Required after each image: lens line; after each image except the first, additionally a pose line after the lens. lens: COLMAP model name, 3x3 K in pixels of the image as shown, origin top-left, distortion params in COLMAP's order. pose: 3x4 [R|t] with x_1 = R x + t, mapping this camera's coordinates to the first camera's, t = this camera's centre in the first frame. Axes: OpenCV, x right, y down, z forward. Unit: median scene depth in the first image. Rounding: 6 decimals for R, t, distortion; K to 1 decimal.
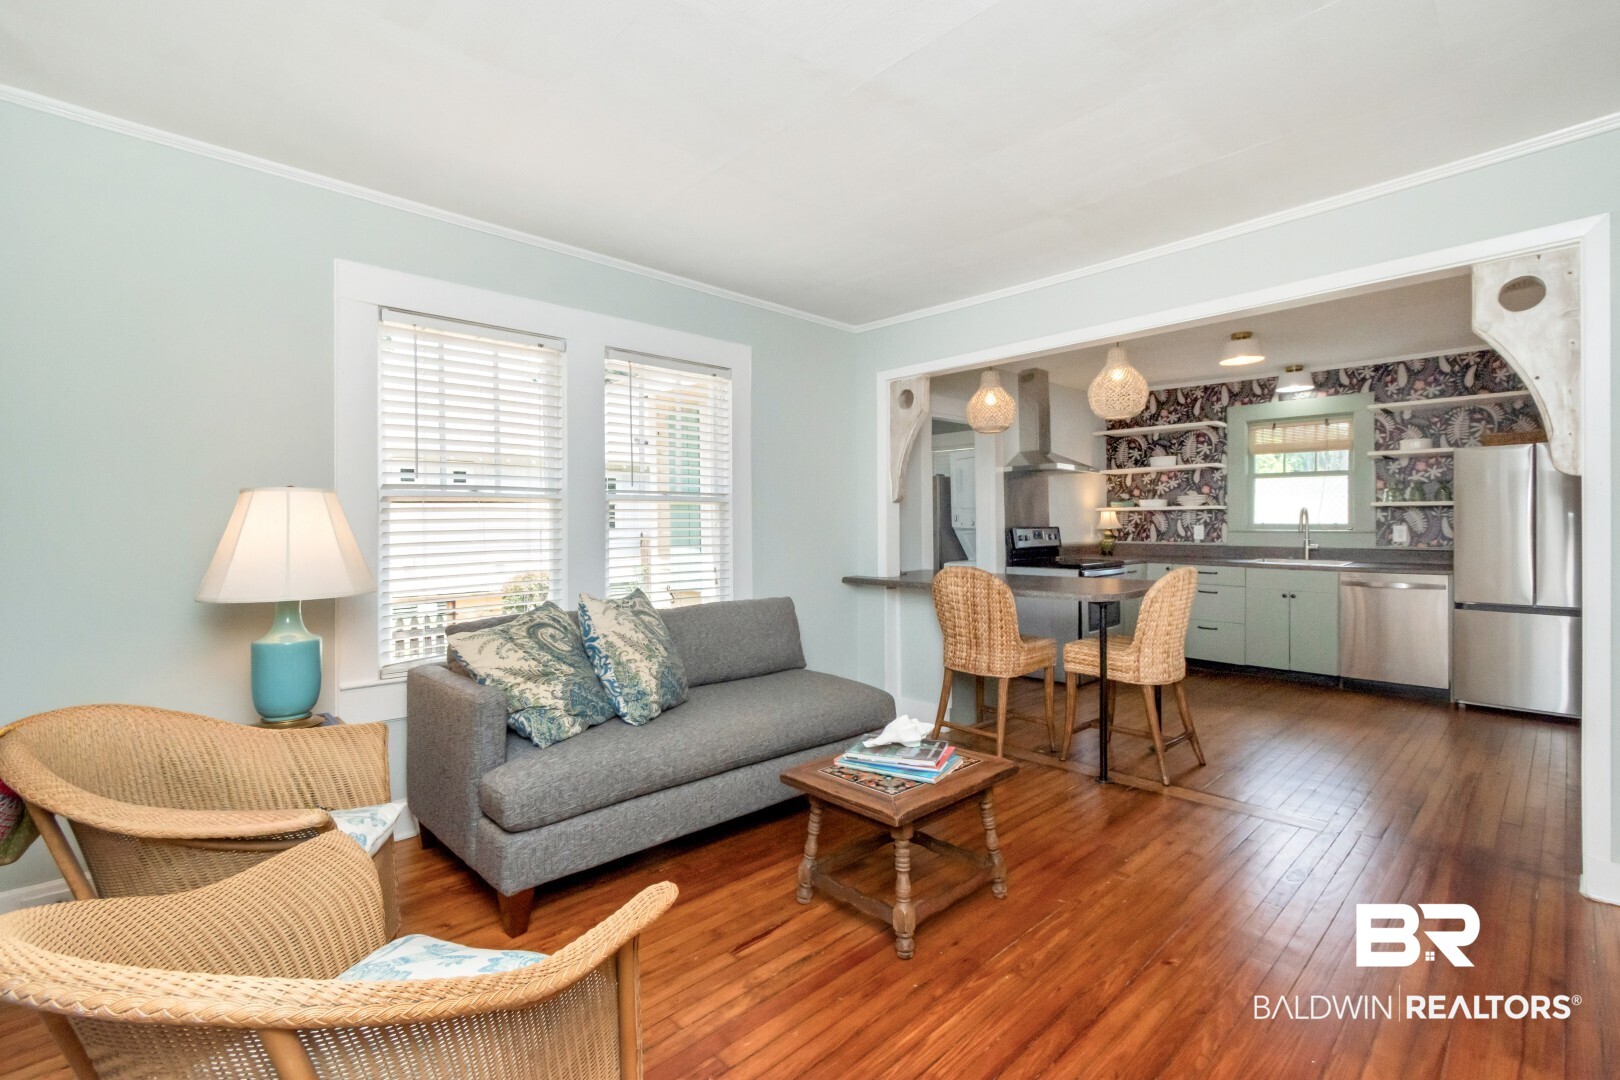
lens RADIAL K [[721.8, 0, 804.8], [0, 721.8, 529.5], [0, 0, 1]] dist [0.000240, -0.000924]
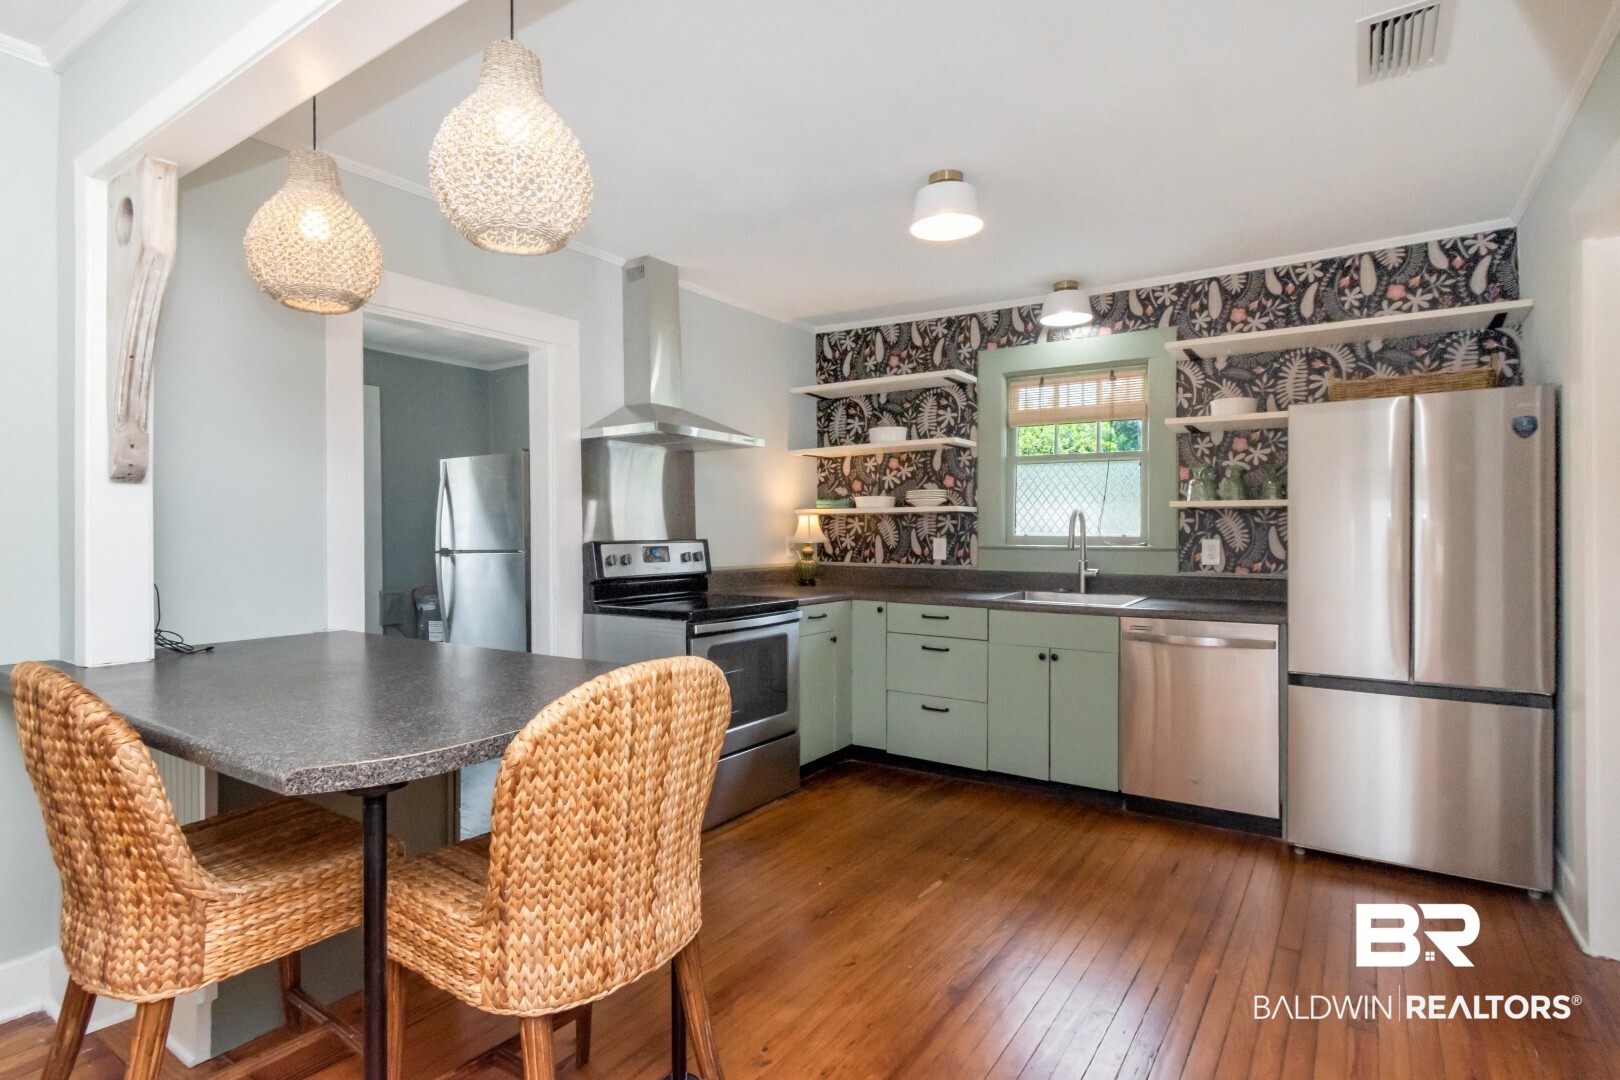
lens RADIAL K [[822.7, 0, 810.1], [0, 822.7, 539.8], [0, 0, 1]] dist [-0.000409, 0.001069]
pose [[0.976424, 0.001961, 0.215854, 0.312512], [-0.002011, 0.999998, 0.000015, -0.004089], [-0.215853, -0.000449, 0.976426, 0.357155]]
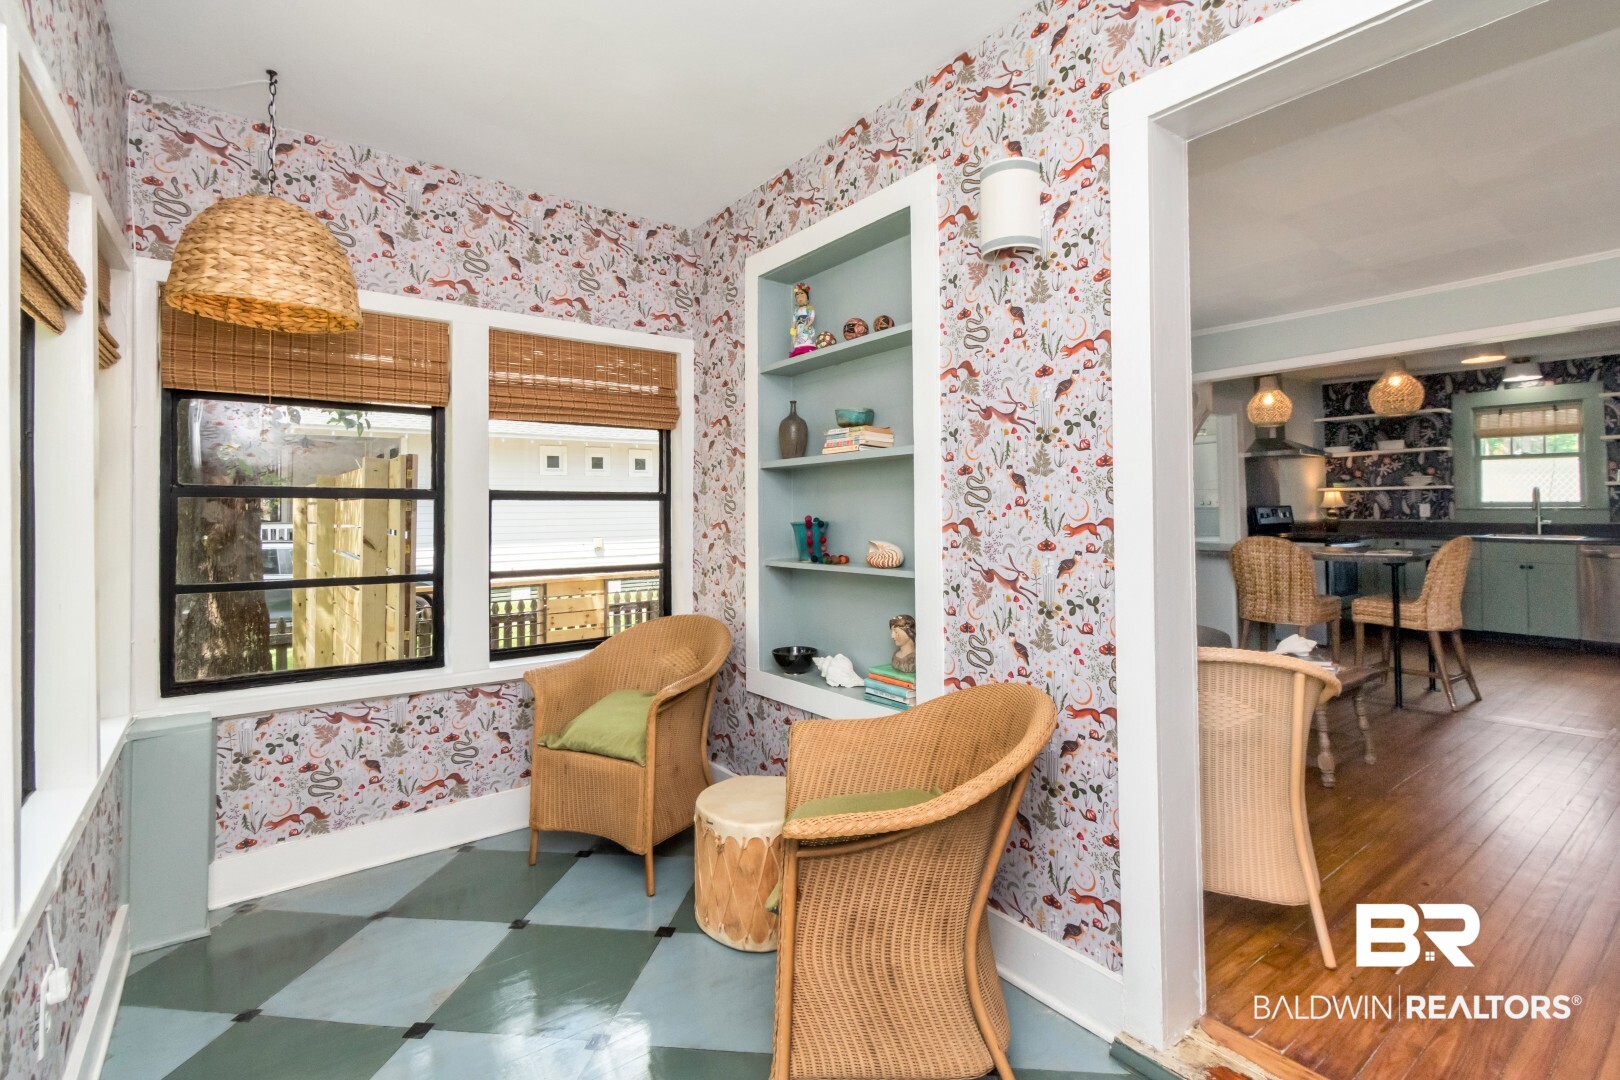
lens RADIAL K [[753.4, 0, 826.1], [0, 753.4, 488.8], [0, 0, 1]] dist [0.000383, -0.002195]
pose [[0.994673, -0.006450, -0.102882, -0.258042], [0.003206, 0.999493, -0.031667, 0.005273], [0.103035, 0.031169, 0.994189, -0.241298]]
